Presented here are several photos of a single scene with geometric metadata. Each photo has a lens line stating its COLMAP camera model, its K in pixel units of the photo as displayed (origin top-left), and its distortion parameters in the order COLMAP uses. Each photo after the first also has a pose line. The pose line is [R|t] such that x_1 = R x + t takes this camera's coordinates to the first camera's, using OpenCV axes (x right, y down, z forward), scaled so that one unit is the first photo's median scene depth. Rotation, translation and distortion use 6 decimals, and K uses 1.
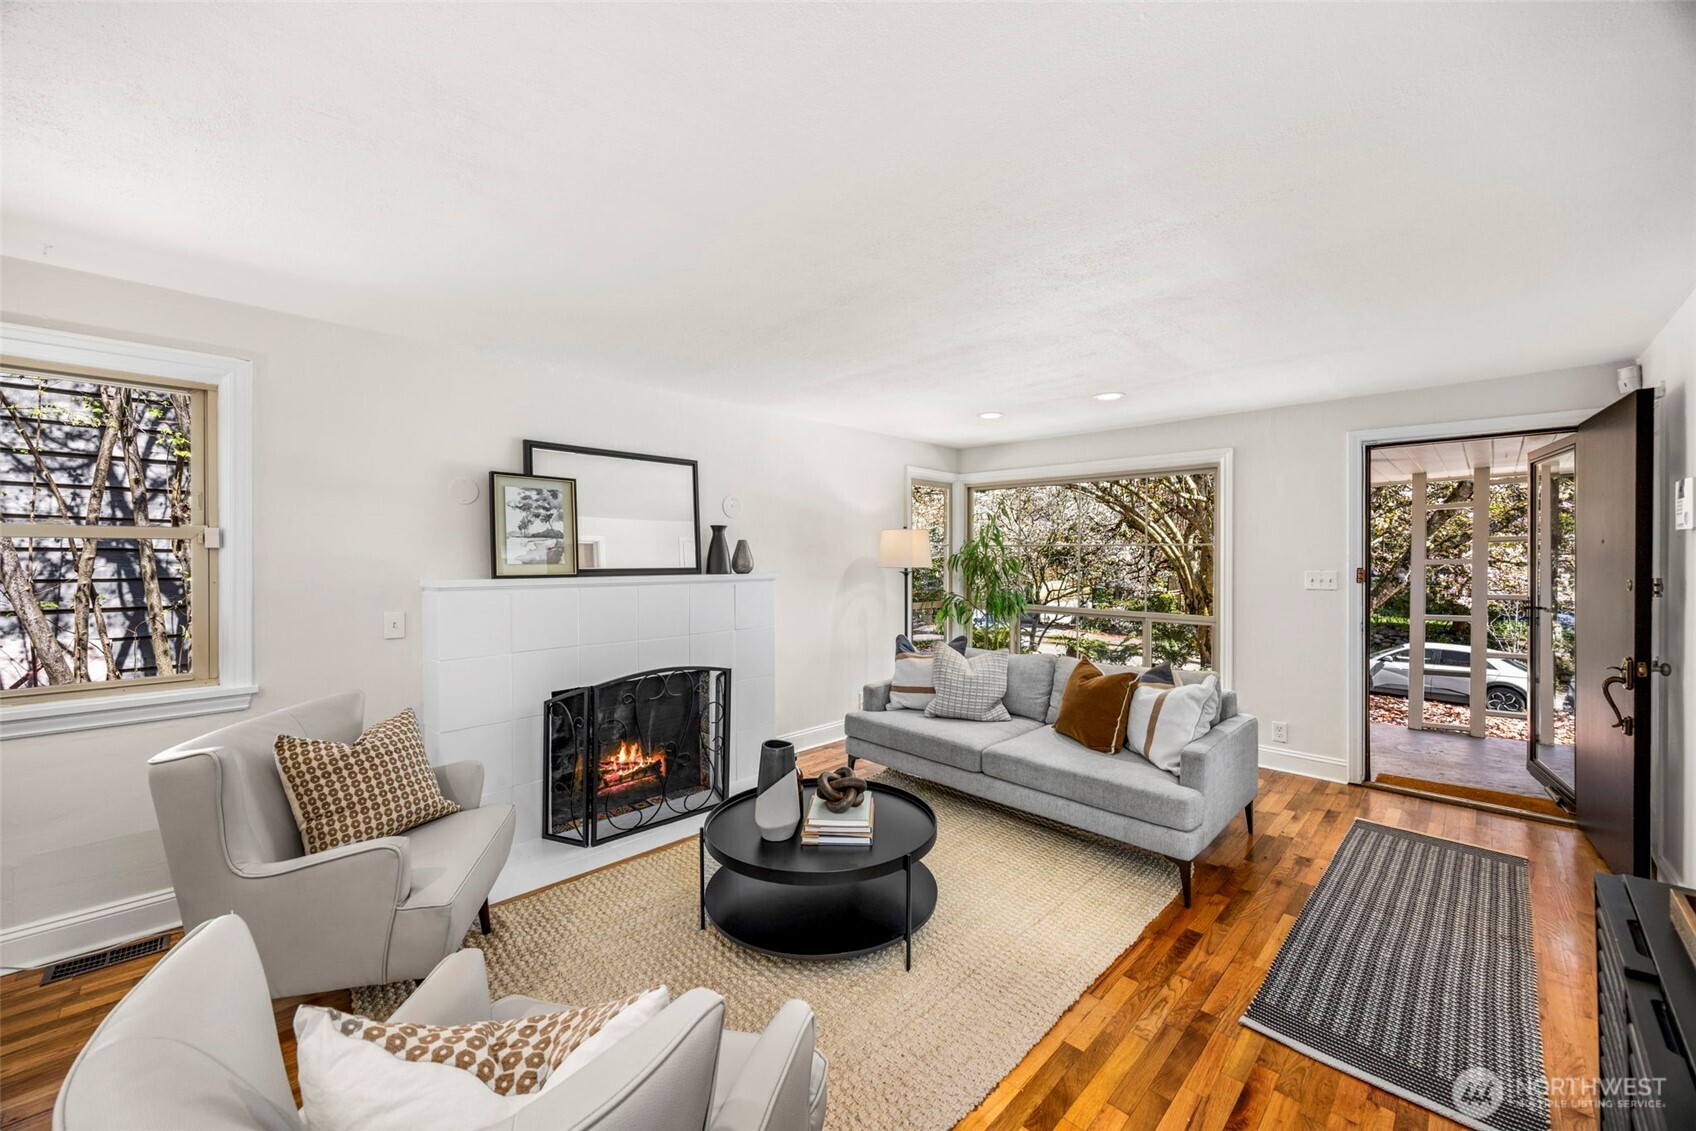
lens RADIAL K [[655.5, 0, 847.1], [0, 655.5, 560.3], [0, 0, 1]] dist [-0.000951, -0.000063]
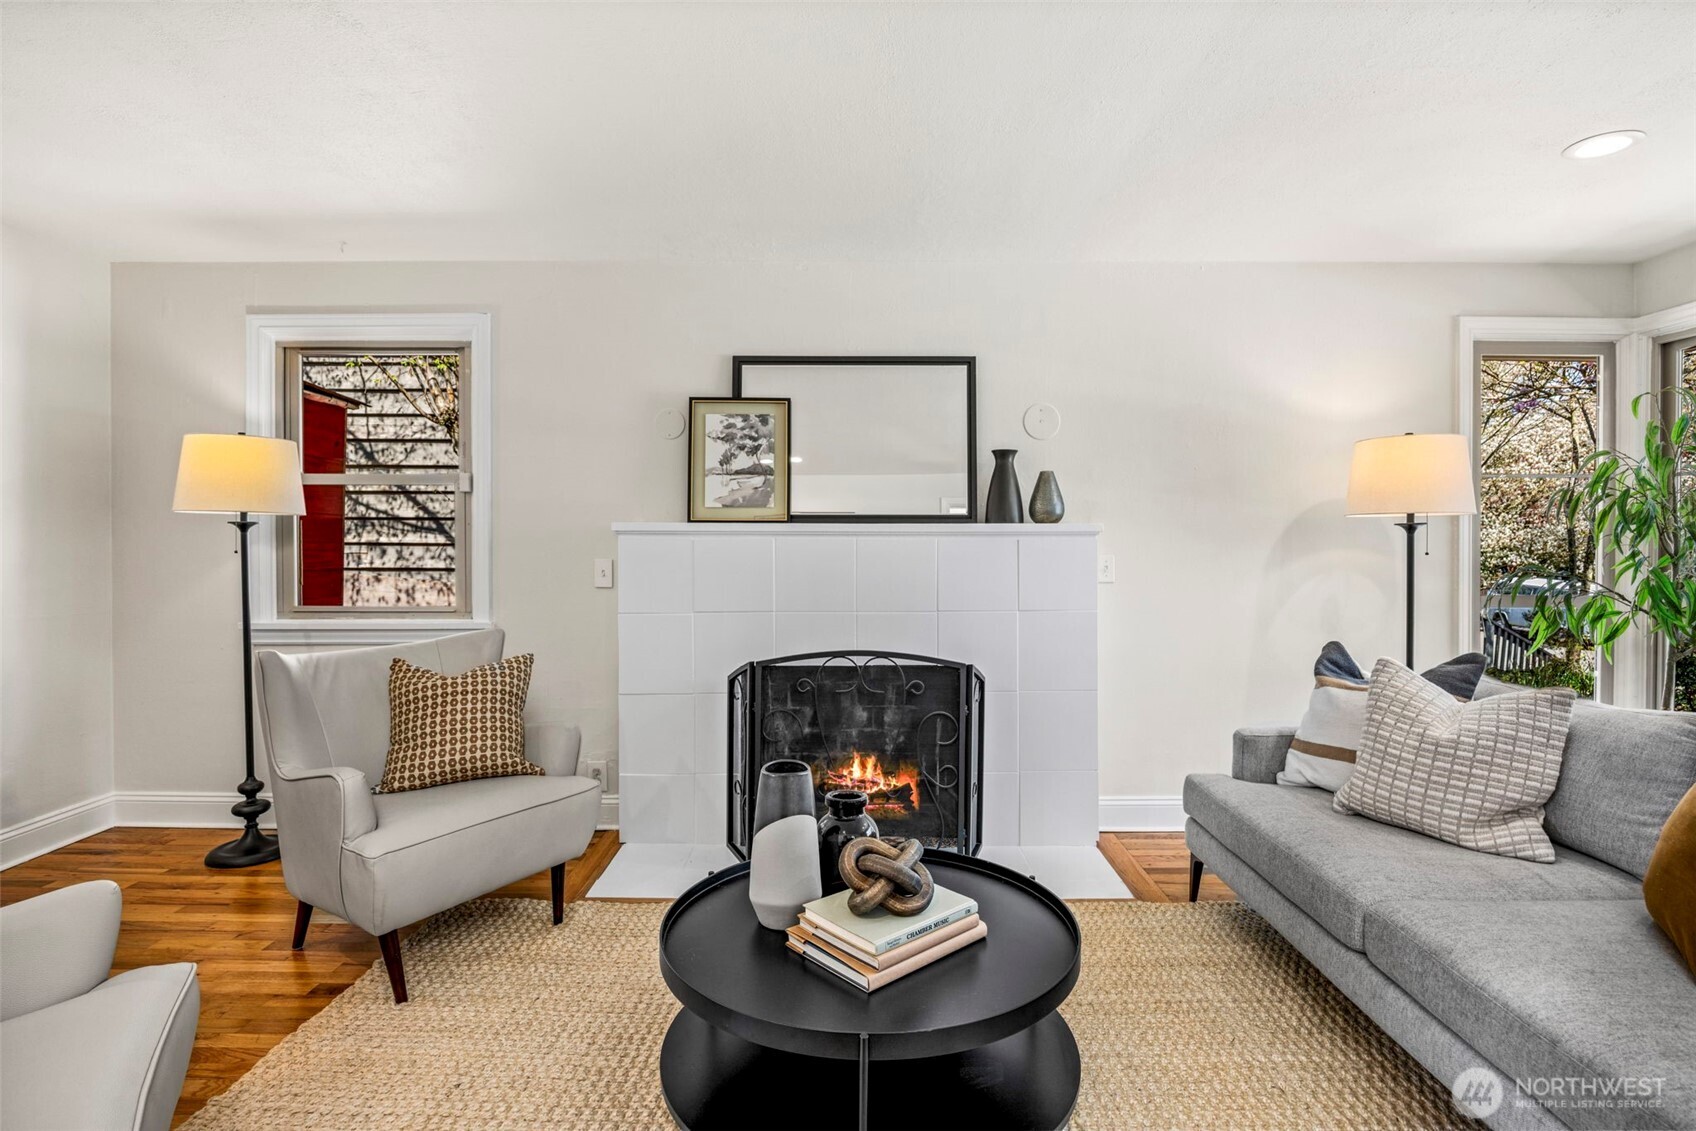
lens RADIAL K [[827.0, 0, 848.0], [0, 827.0, 559.2], [0, 0, 1]] dist [-0.008833, -0.000854]
pose [[0.699570, 0.009788, -0.714497, 0.310047], [-0.005184, 0.999949, 0.008624, 0.053541], [0.714545, -0.002329, 0.699585, 0.335679]]
